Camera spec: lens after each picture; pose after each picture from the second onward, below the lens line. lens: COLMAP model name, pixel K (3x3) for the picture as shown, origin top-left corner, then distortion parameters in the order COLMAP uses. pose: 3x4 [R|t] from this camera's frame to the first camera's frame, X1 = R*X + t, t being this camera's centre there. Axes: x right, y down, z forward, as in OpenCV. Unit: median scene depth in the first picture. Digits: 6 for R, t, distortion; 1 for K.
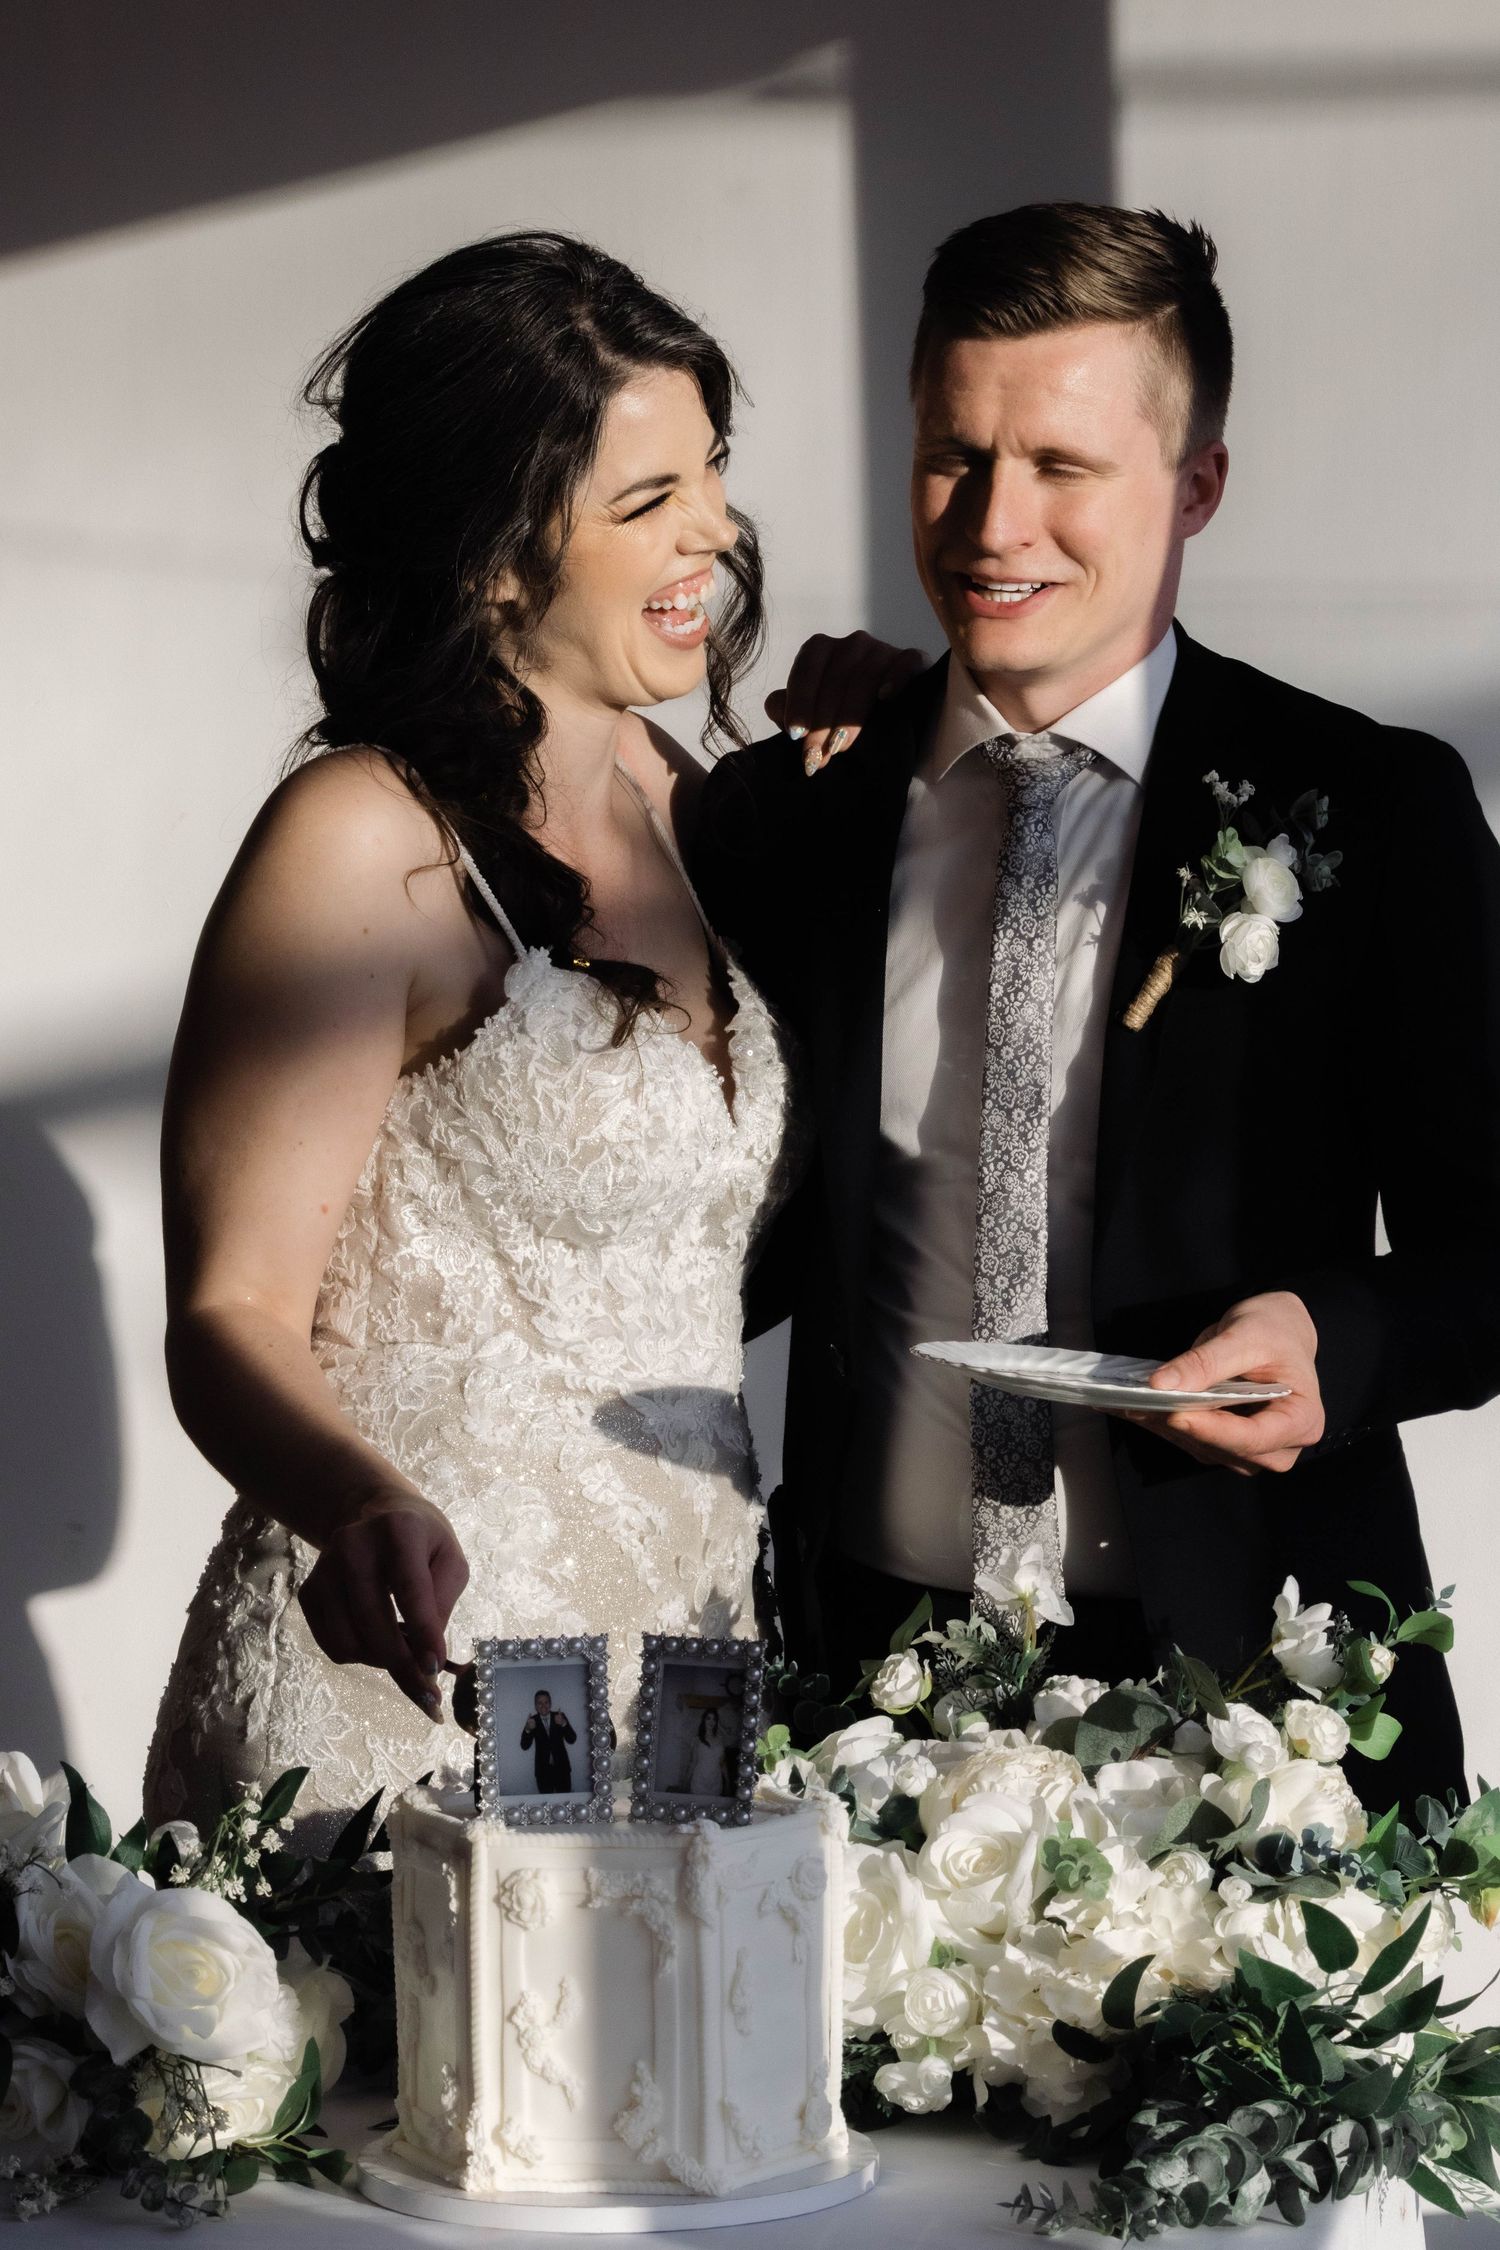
lens RADIAL K [[7292.3, 0, 783.8], [0, 7292.3, 1190.1], [0, 0, 1]] dist [0.041076, 0.000000]
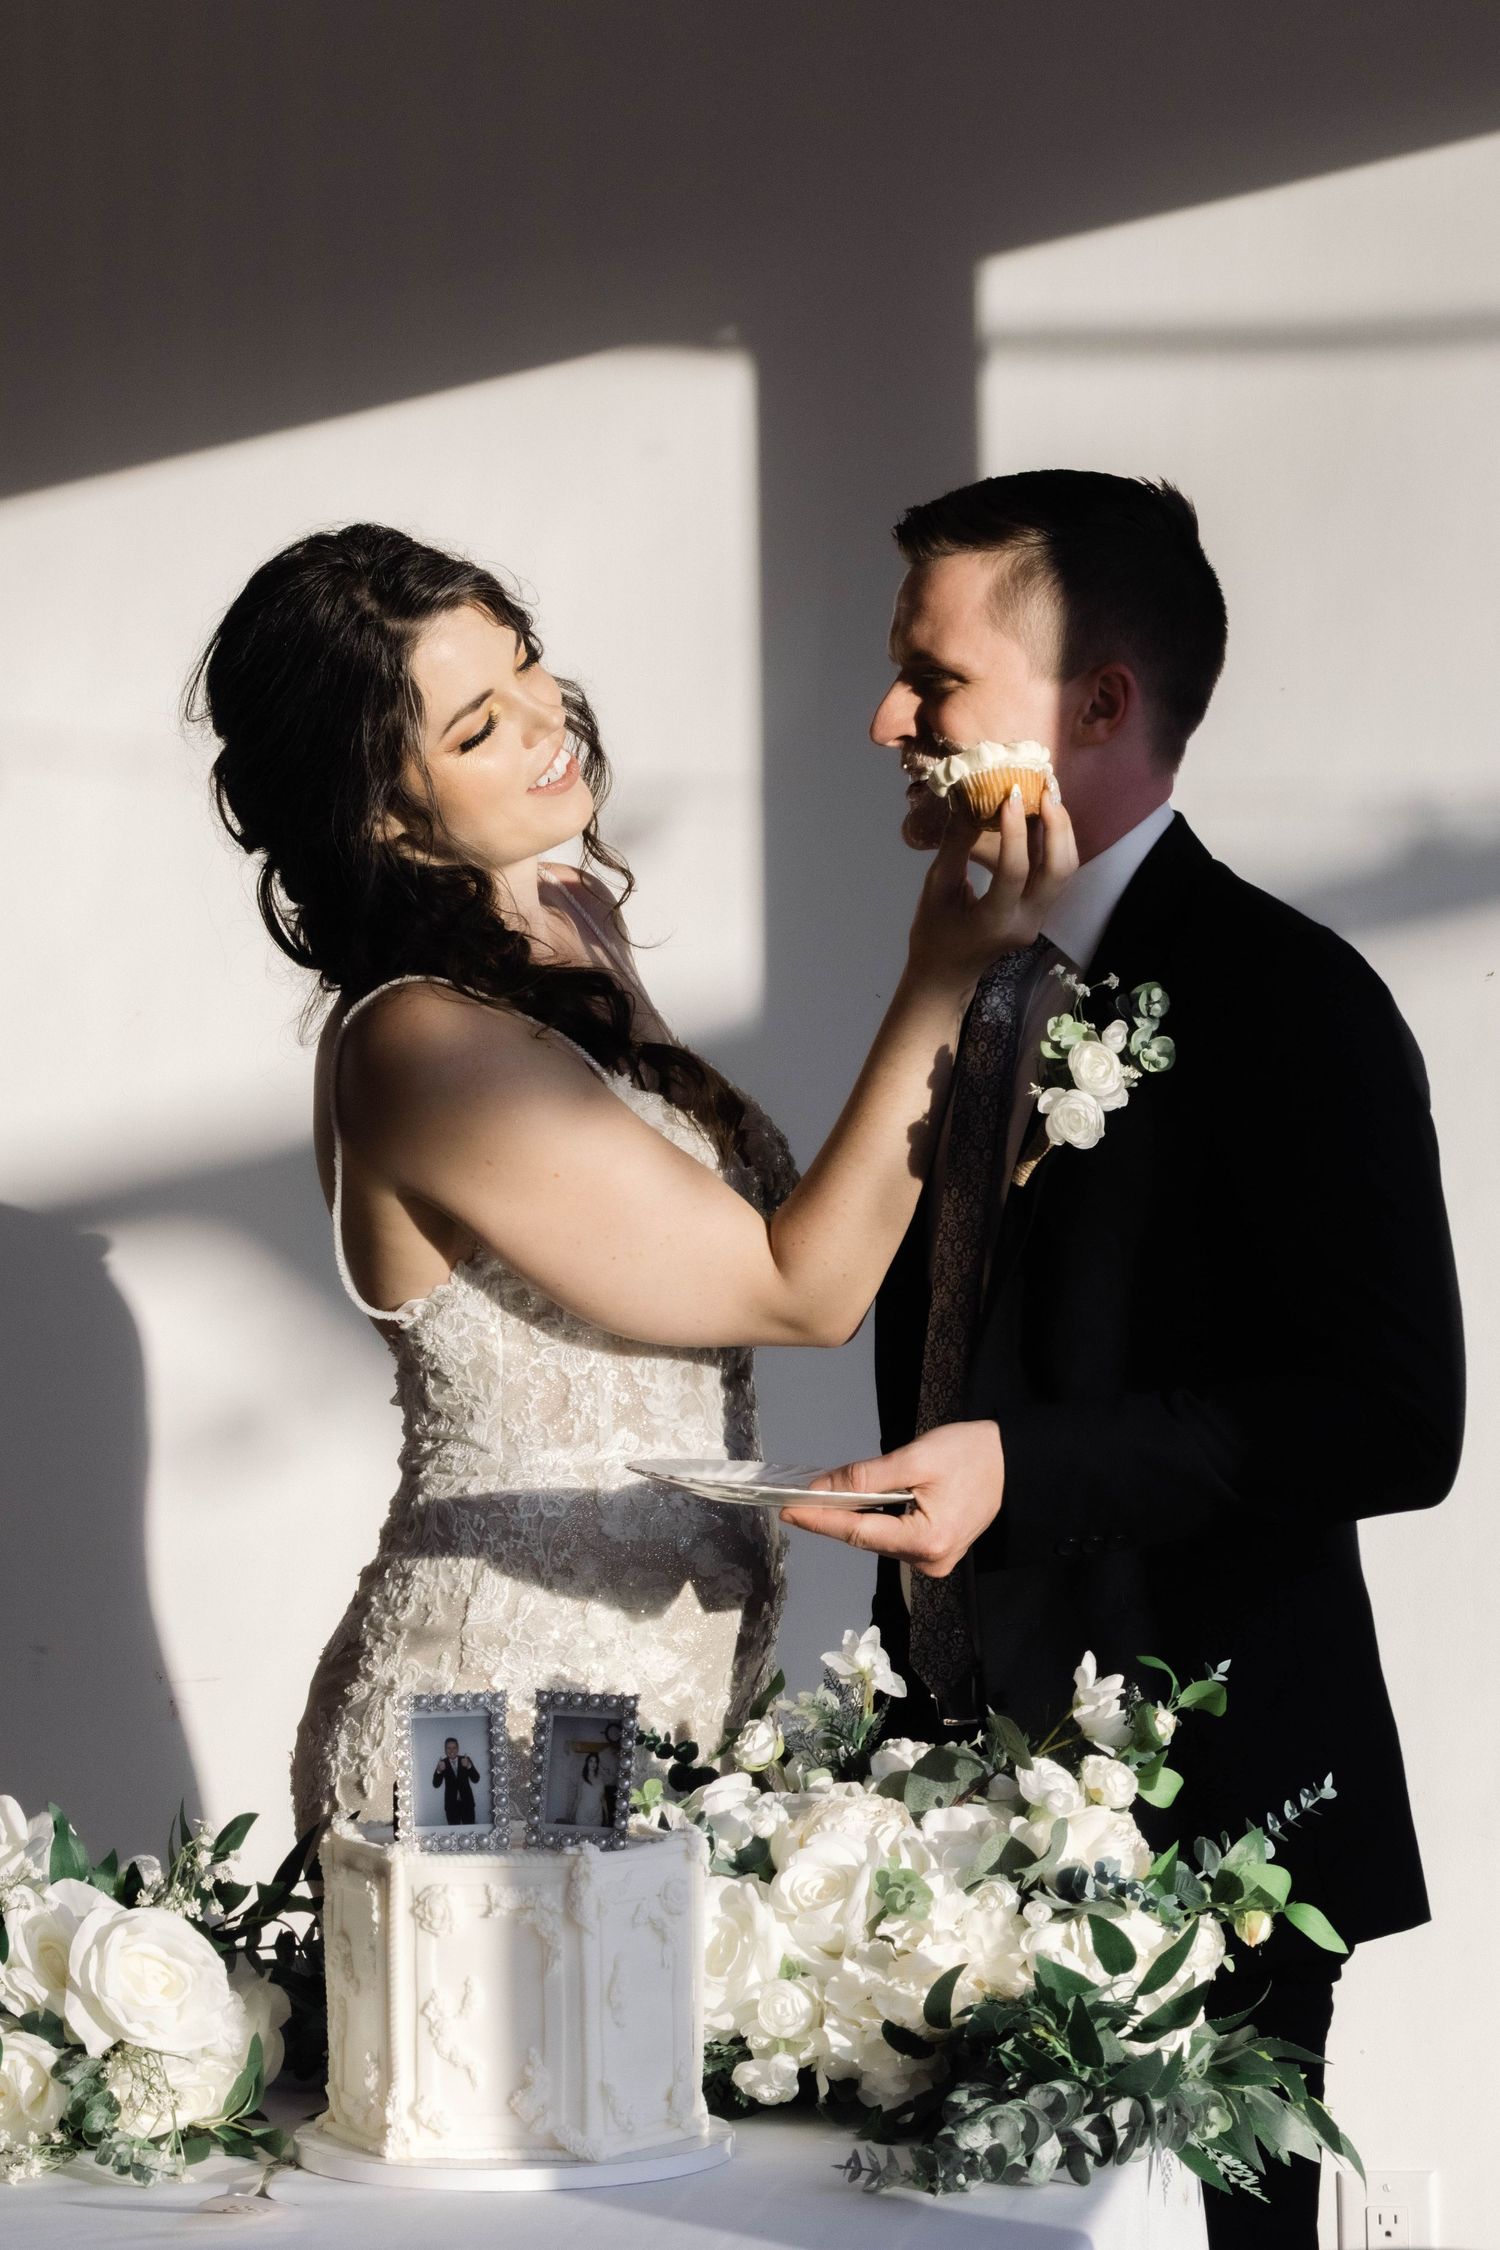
lens RADIAL K [[7292.3, 0, 732.0], [0, 7292.3, 1110.1], [0, 0, 1]] dist [0.041076, 0.000000]
pose [[0.999994, 0.001405, 0.003122, 0.008517], [-0.001272, 0.999113, -0.042086, 0.015937], [-0.003179, 0.042082, 0.999109, -0.185872]]
